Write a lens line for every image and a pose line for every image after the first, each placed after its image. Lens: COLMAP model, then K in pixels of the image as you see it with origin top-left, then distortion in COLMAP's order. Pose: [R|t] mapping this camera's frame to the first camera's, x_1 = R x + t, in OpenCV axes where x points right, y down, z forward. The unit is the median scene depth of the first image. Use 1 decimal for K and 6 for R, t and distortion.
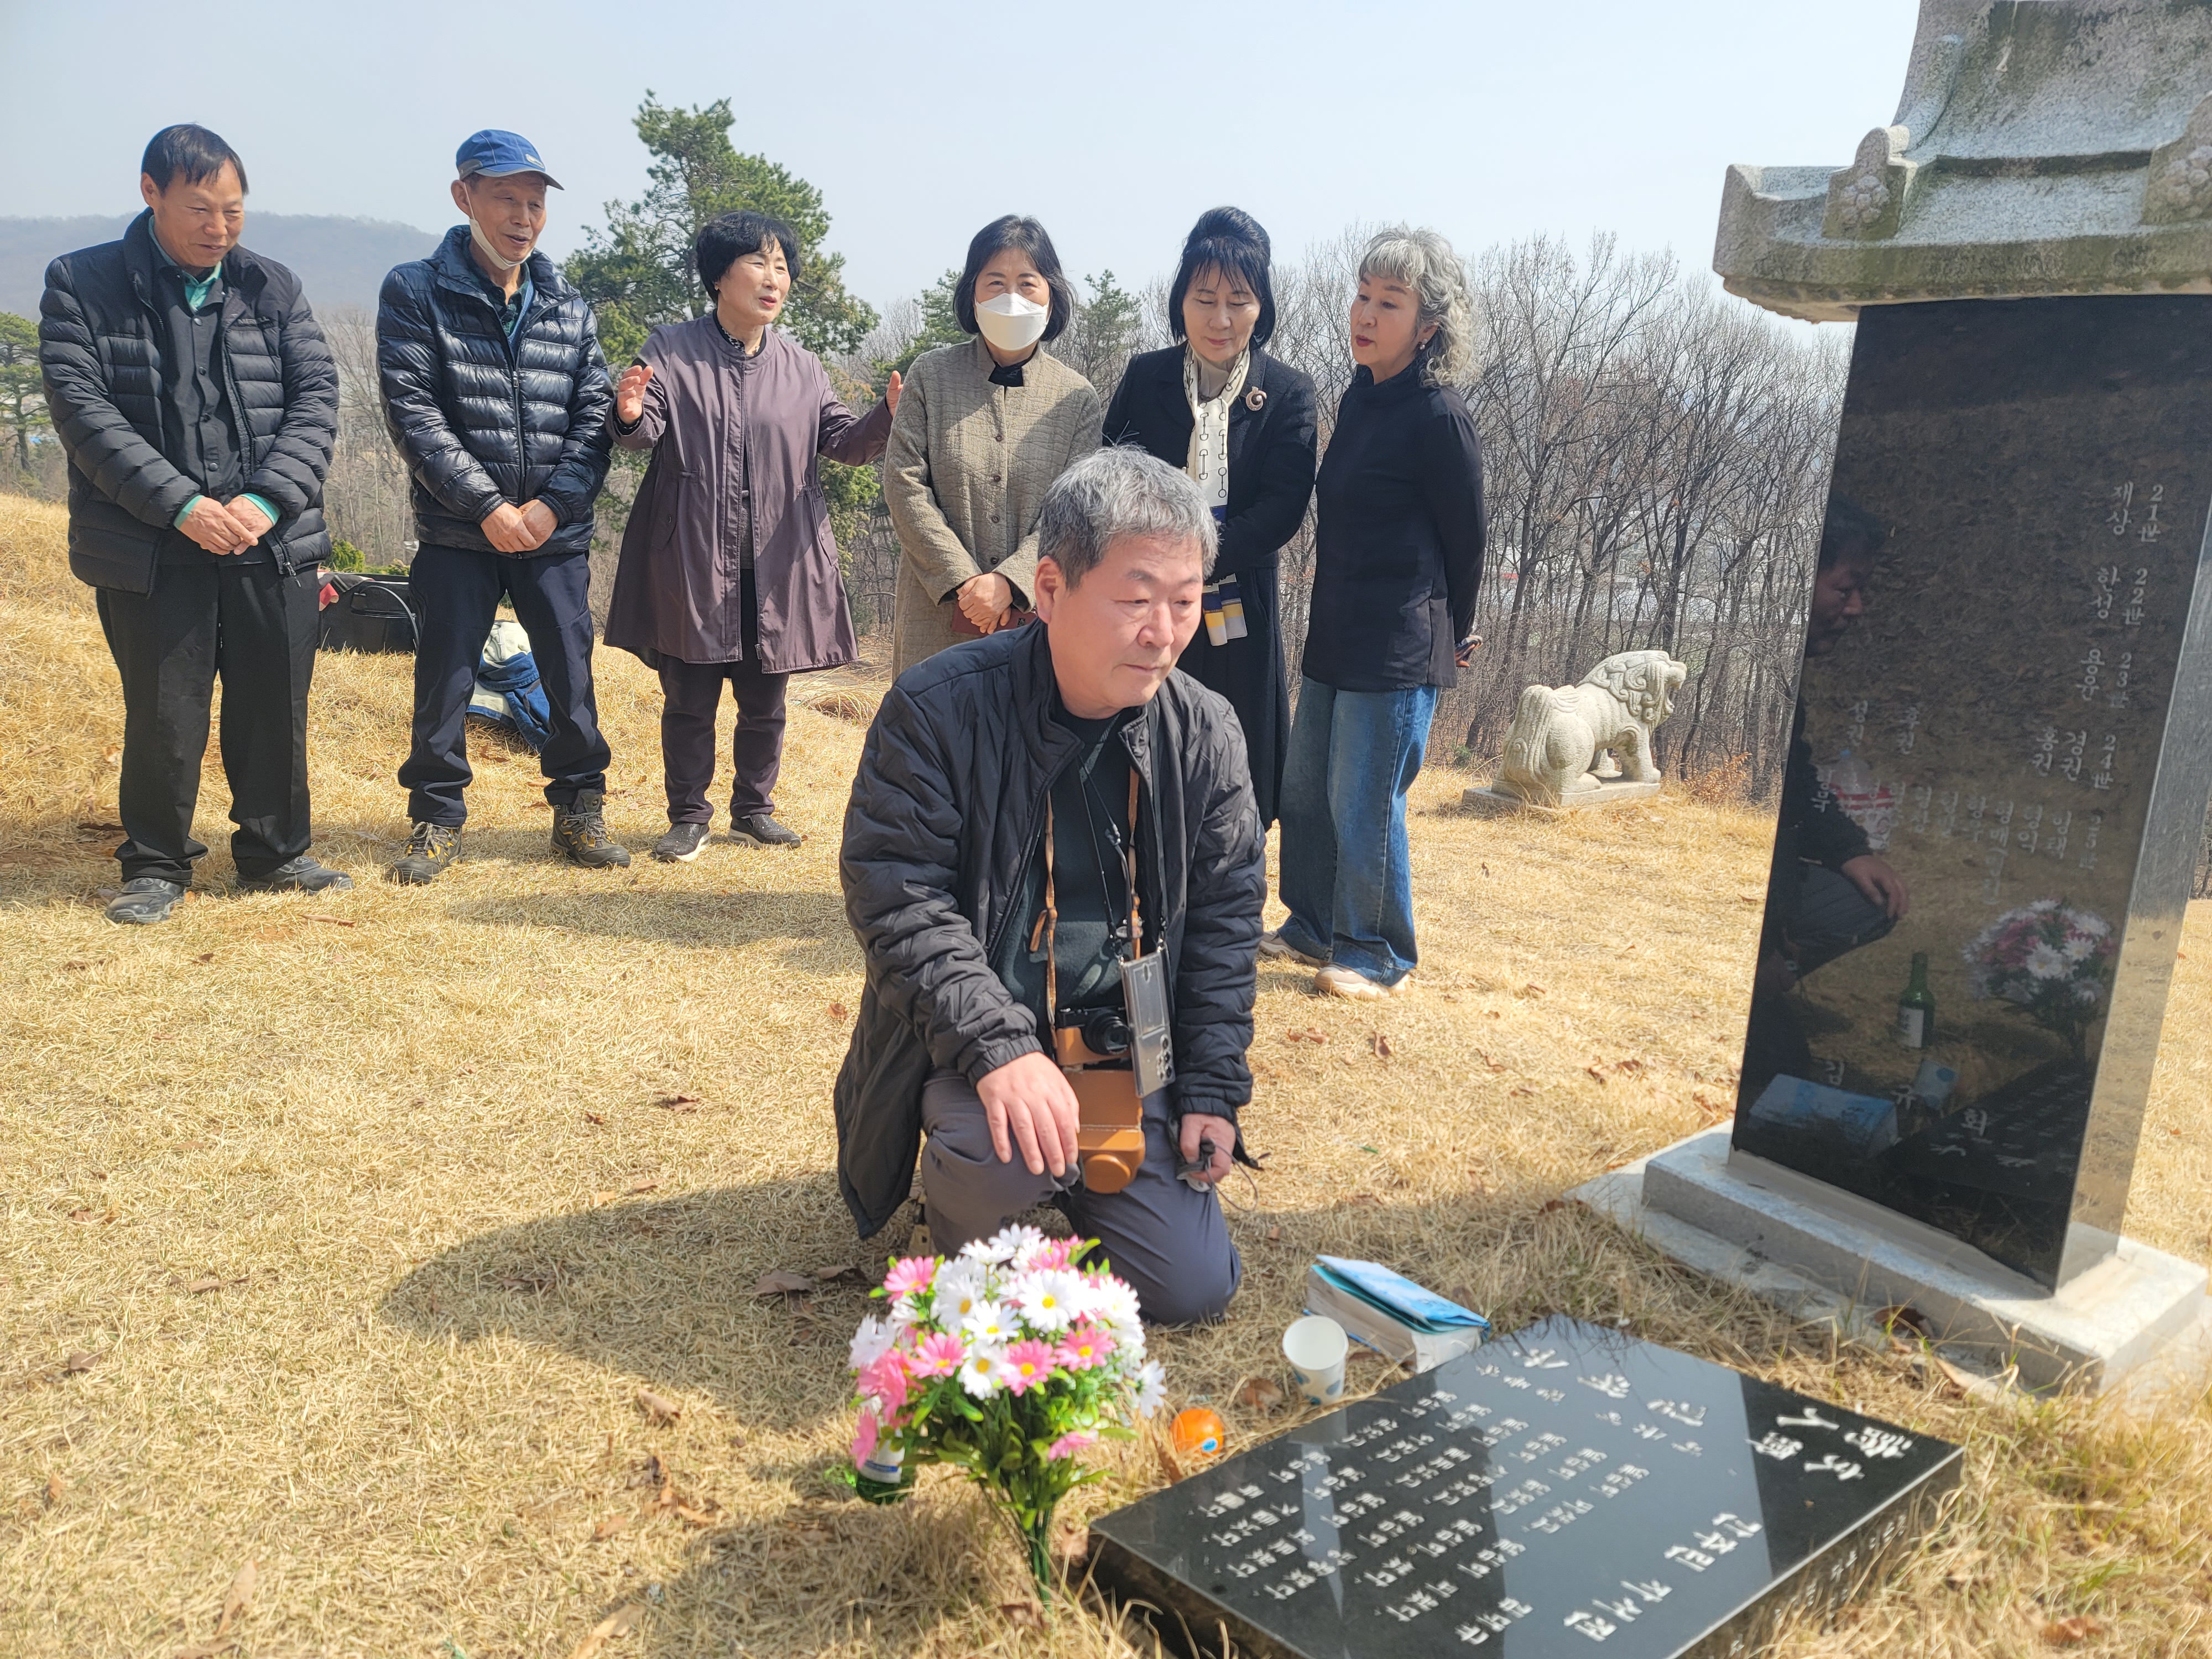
lens RADIAL K [[1633.4, 0, 1149.5], [0, 1633.4, 836.5], [0, 0, 1]] dist [0.105259, -0.125348]
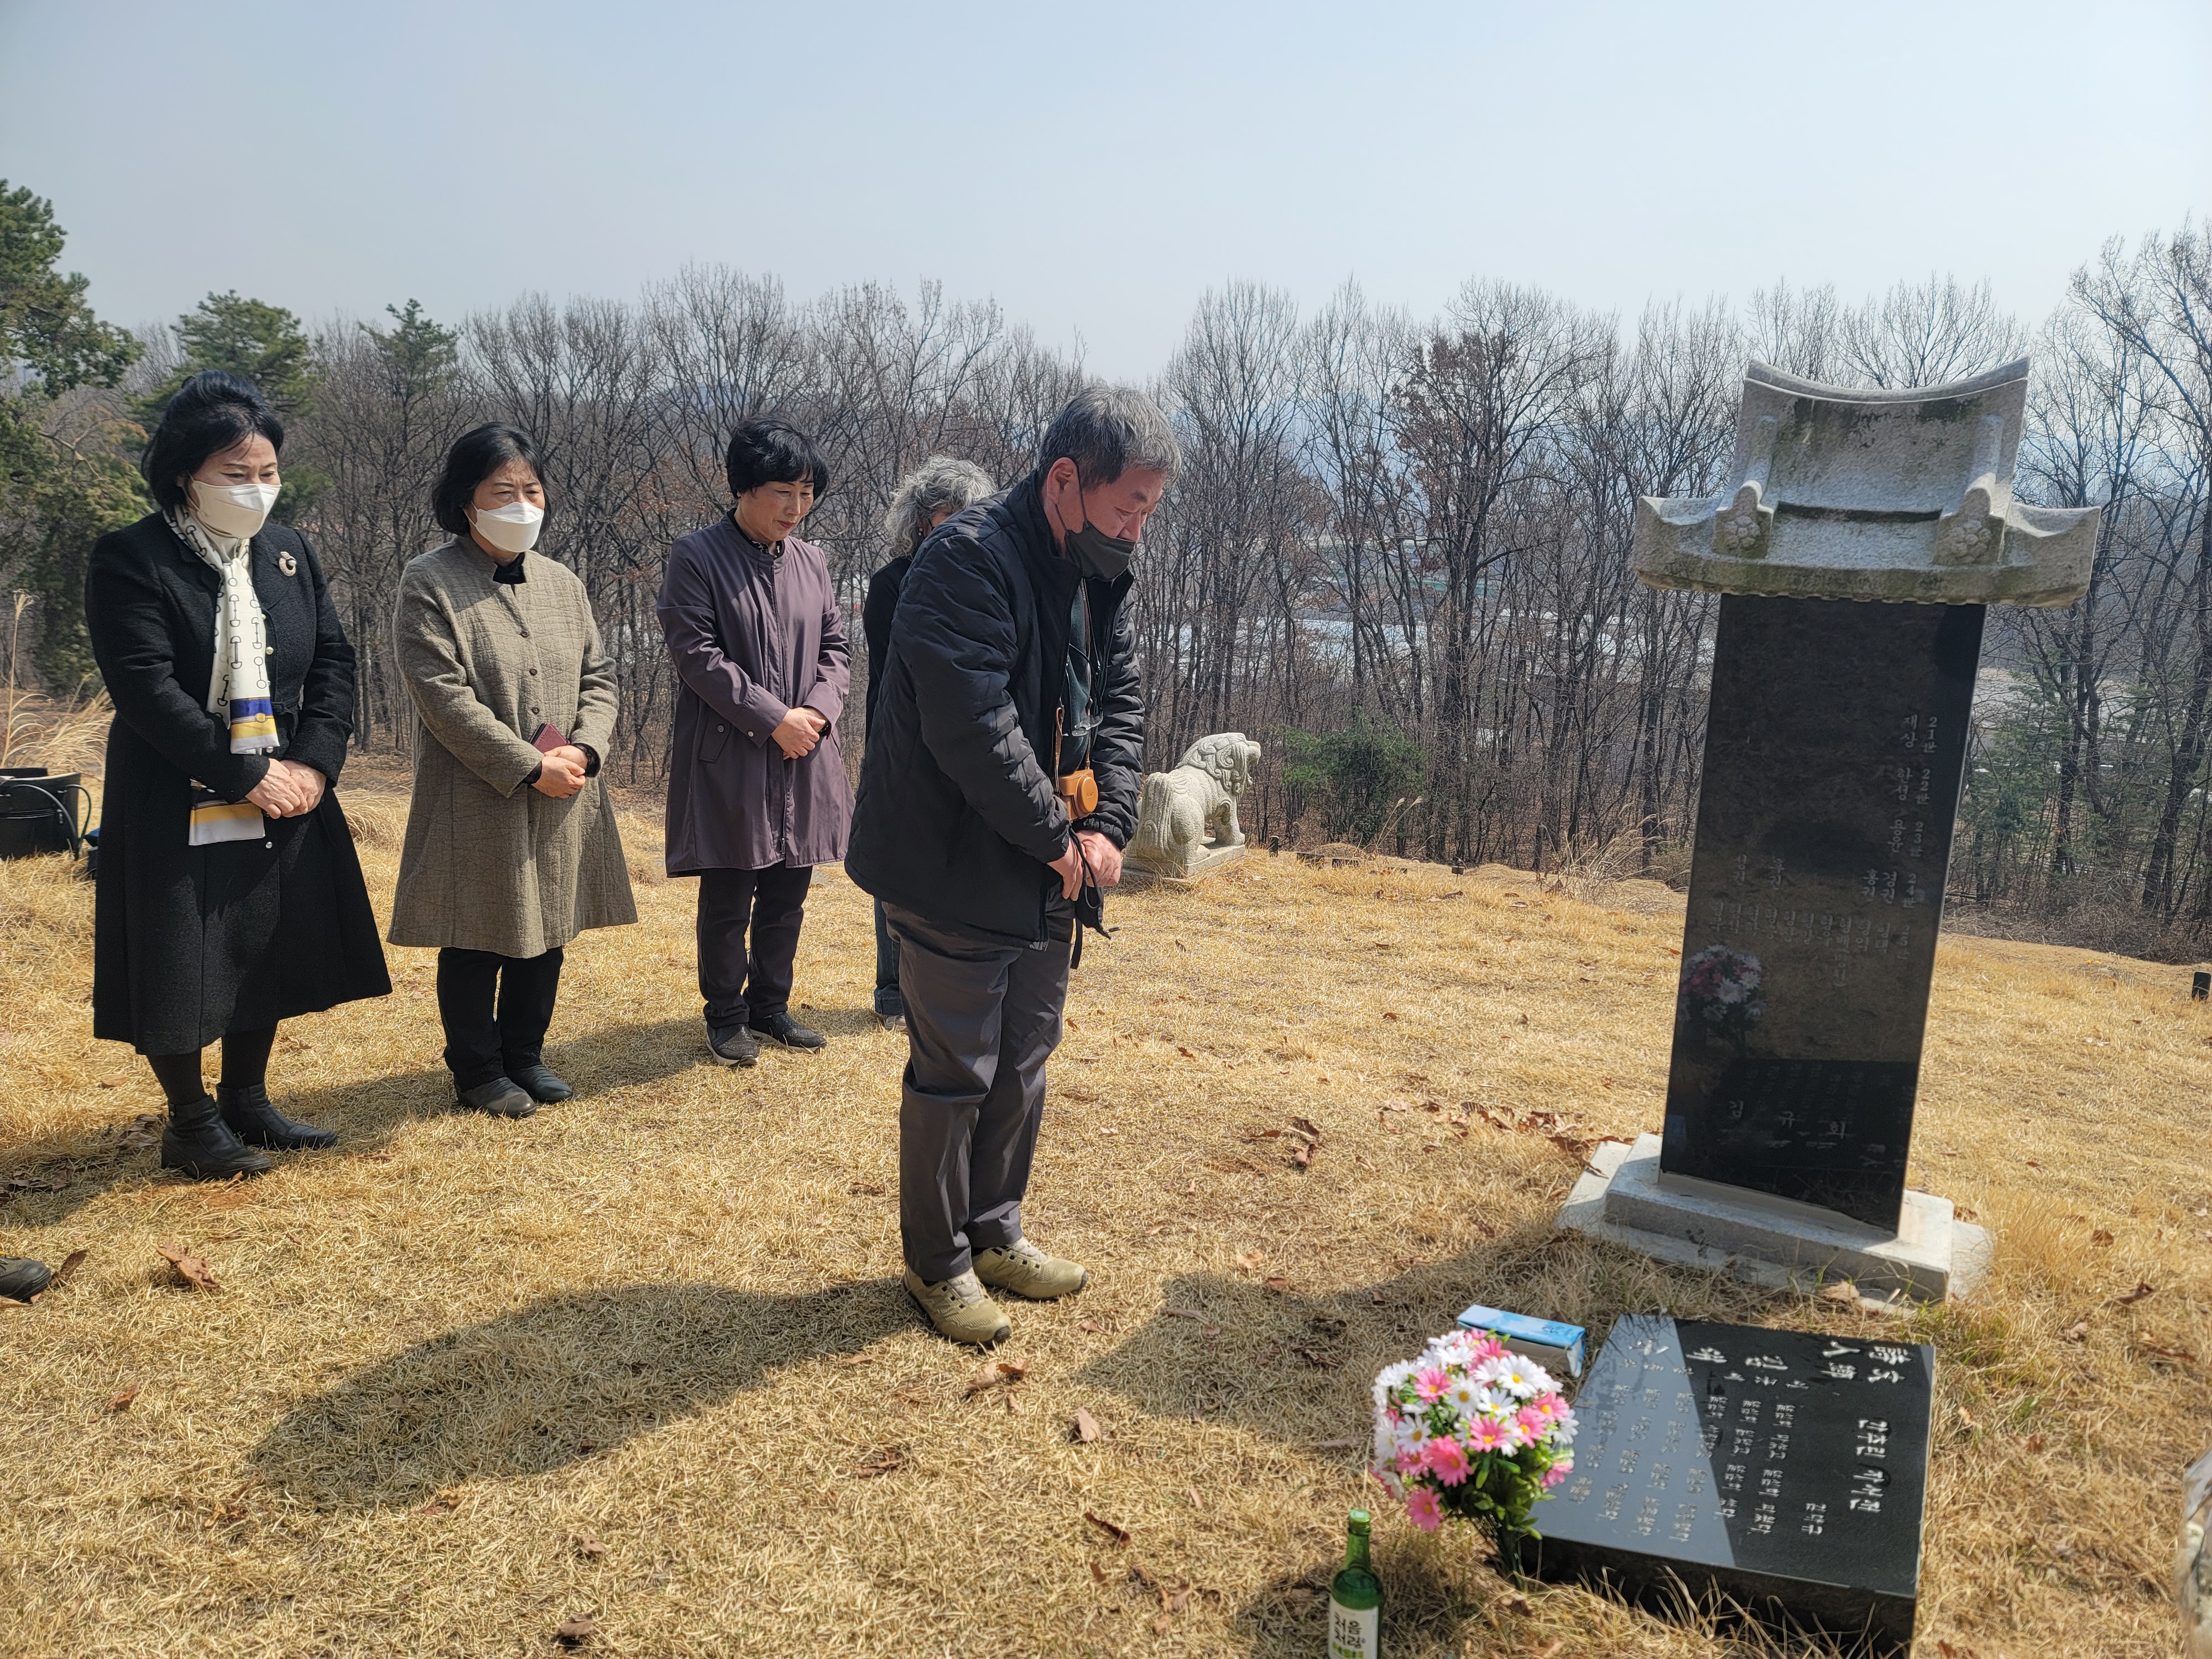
lens RADIAL K [[1646.8, 0, 1140.8], [0, 1646.8, 842.6], [0, 0, 1]] dist [0.115229, -0.122759]
pose [[0.921258, -0.097665, 0.376490, -0.343450], [0.101726, 0.994771, 0.009132, -0.089745], [-0.375413, 0.029886, 0.926376, -0.093472]]
